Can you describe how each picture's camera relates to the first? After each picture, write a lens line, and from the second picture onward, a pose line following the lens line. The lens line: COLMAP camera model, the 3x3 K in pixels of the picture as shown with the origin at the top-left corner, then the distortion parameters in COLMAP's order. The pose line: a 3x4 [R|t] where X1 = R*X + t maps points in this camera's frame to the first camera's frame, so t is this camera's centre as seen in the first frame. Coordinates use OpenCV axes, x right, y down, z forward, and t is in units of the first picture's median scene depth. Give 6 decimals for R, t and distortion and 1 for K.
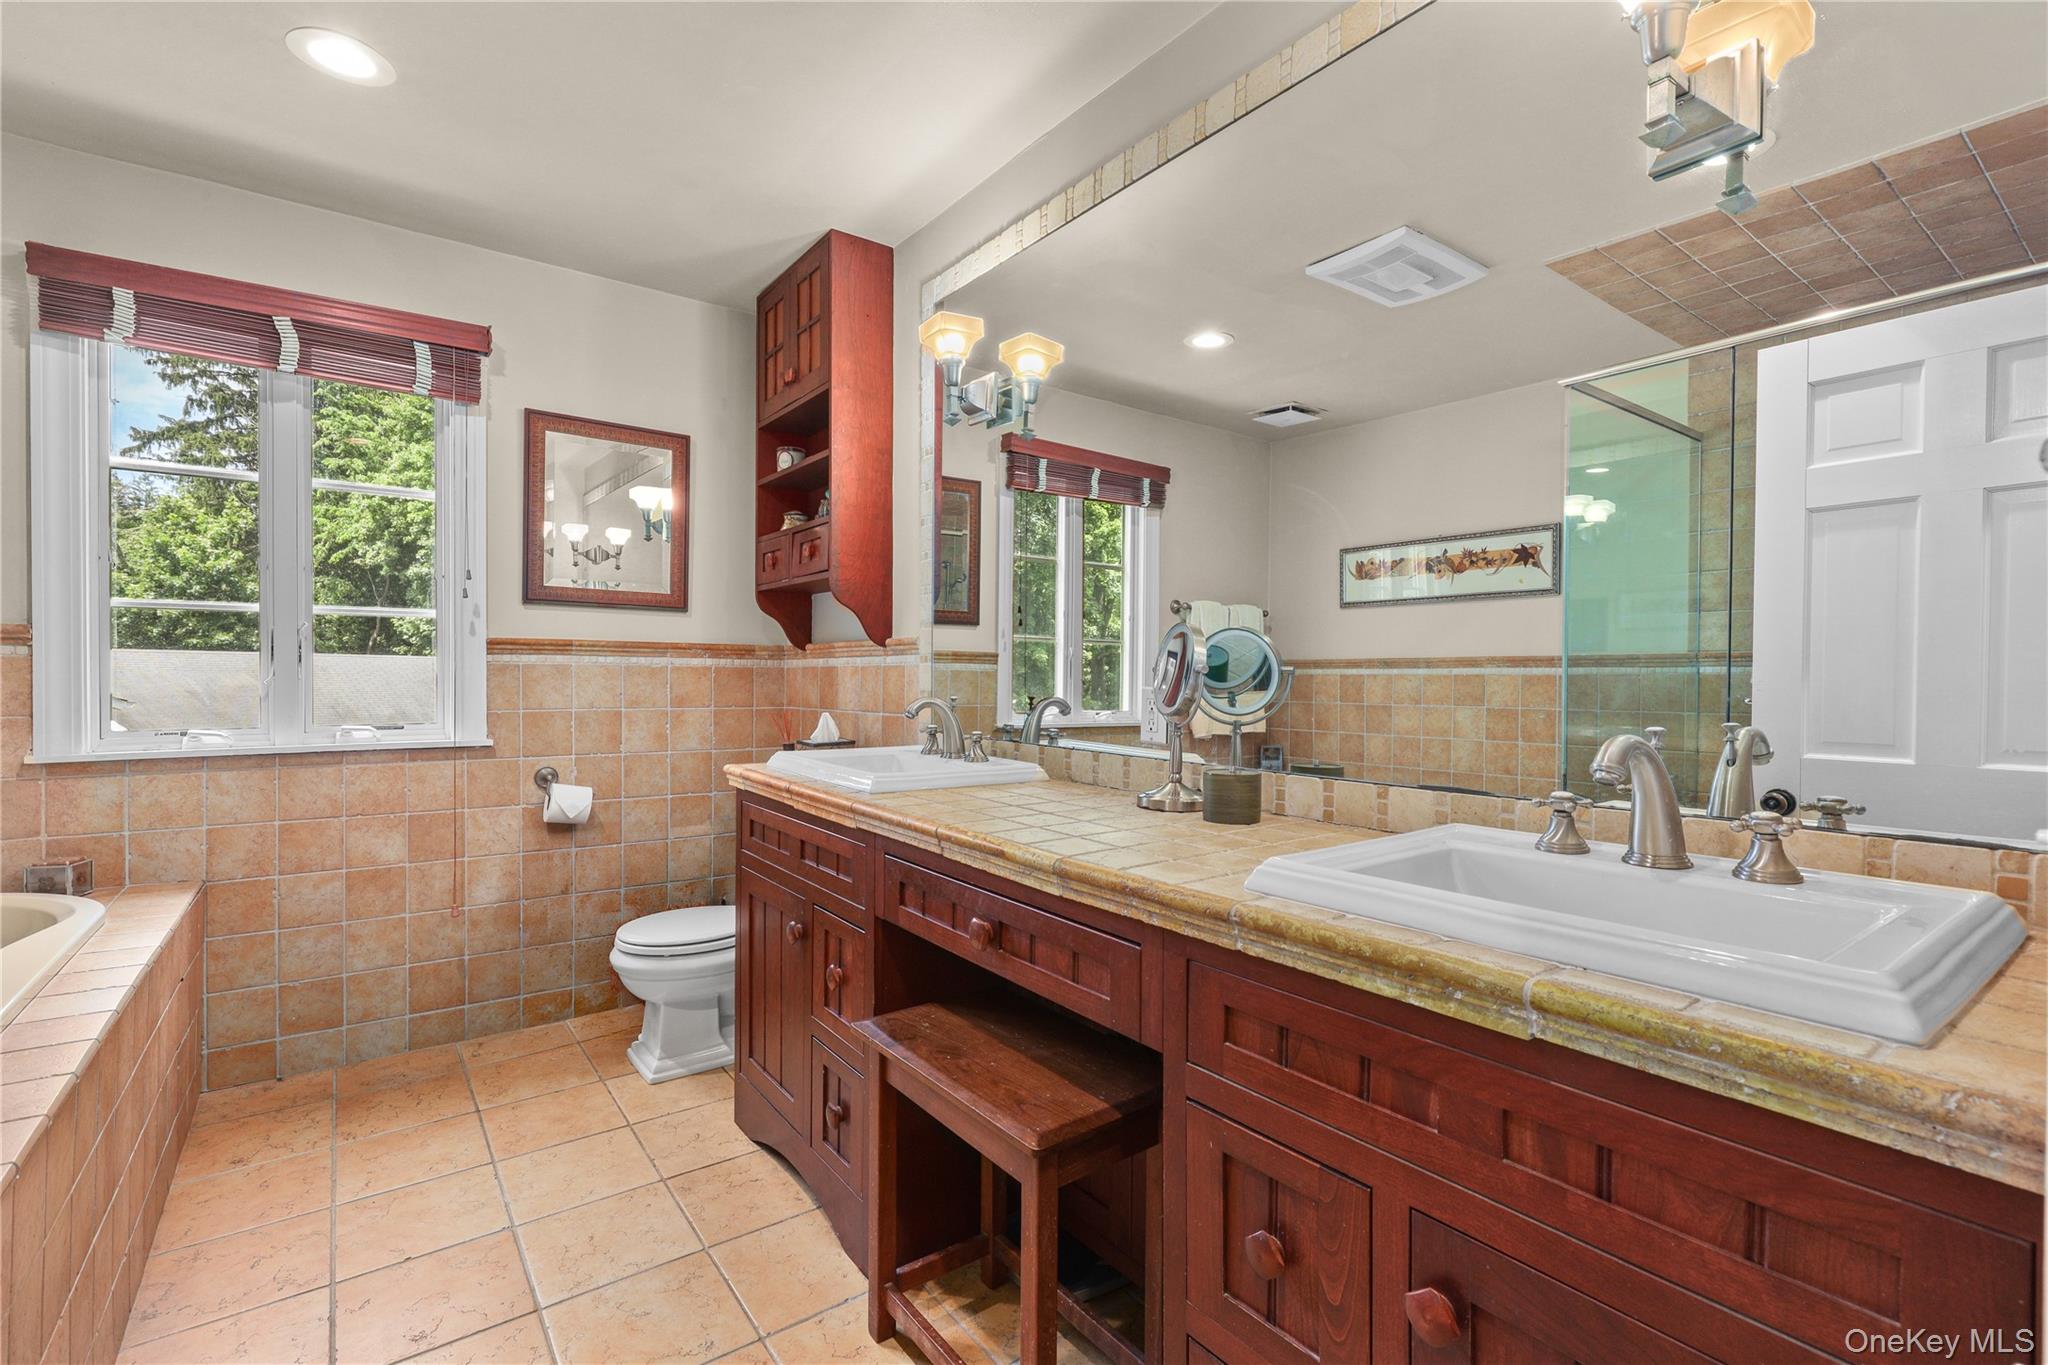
lens RADIAL K [[920.1, 0, 1027.8], [0, 920.1, 688.5], [0, 0, 1]] dist [-0.000078, -0.000317]
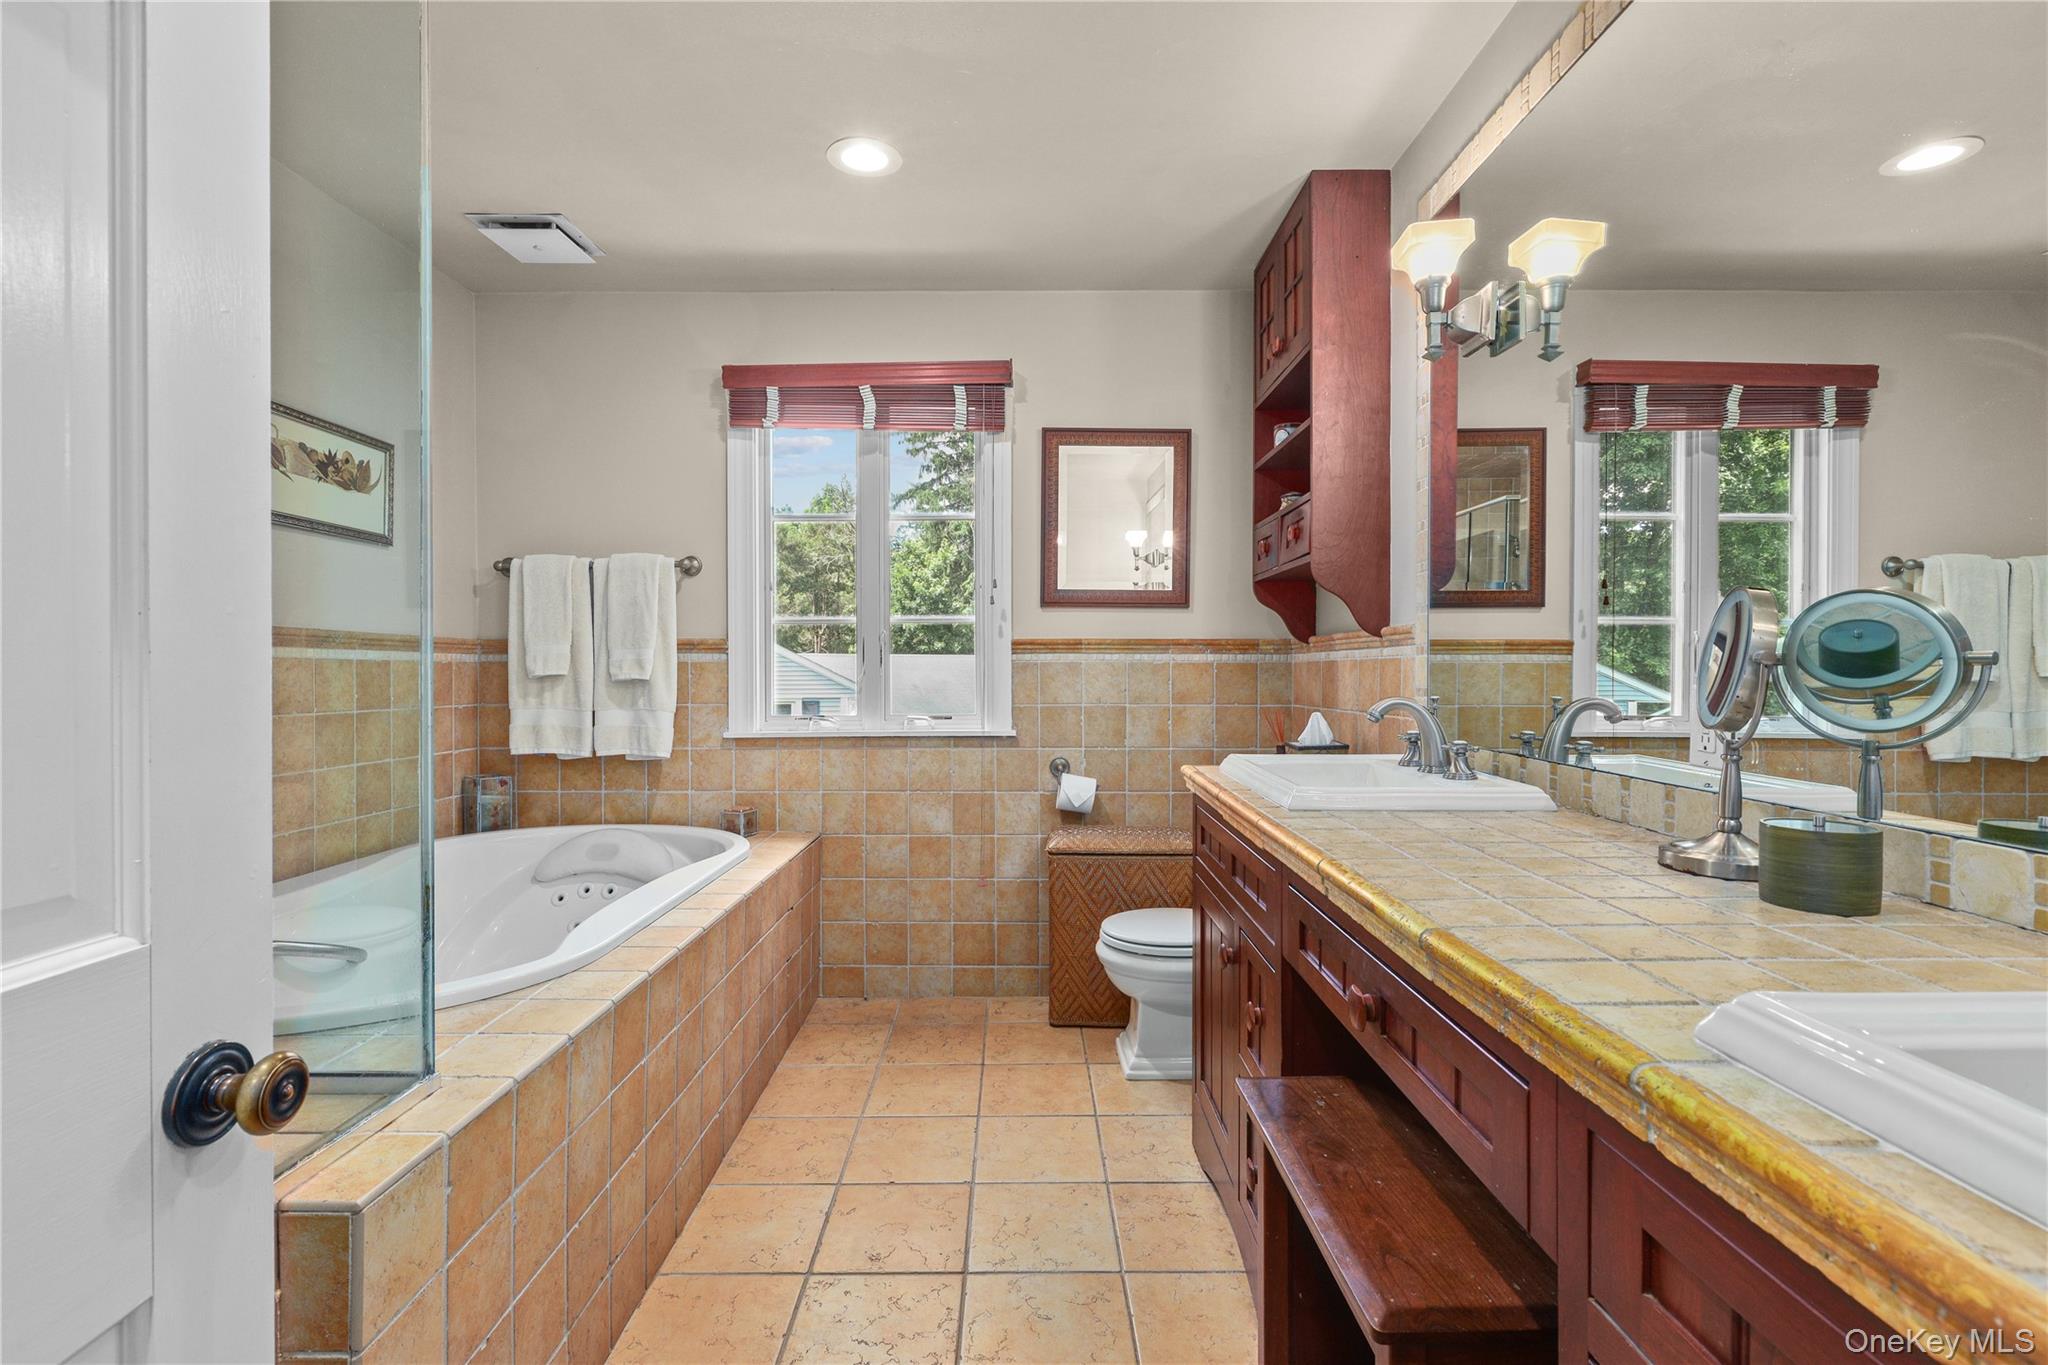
lens RADIAL K [[928.1, 0, 1021.1], [0, 928.1, 679.5], [0, 0, 1]] dist [-0.000505, 0.000093]
pose [[0.800527, -0.000893, -0.599297, 0.099495], [-0.001796, 0.999991, -0.003889, -0.001815], [0.599295, 0.004190, 0.800518, 0.112195]]
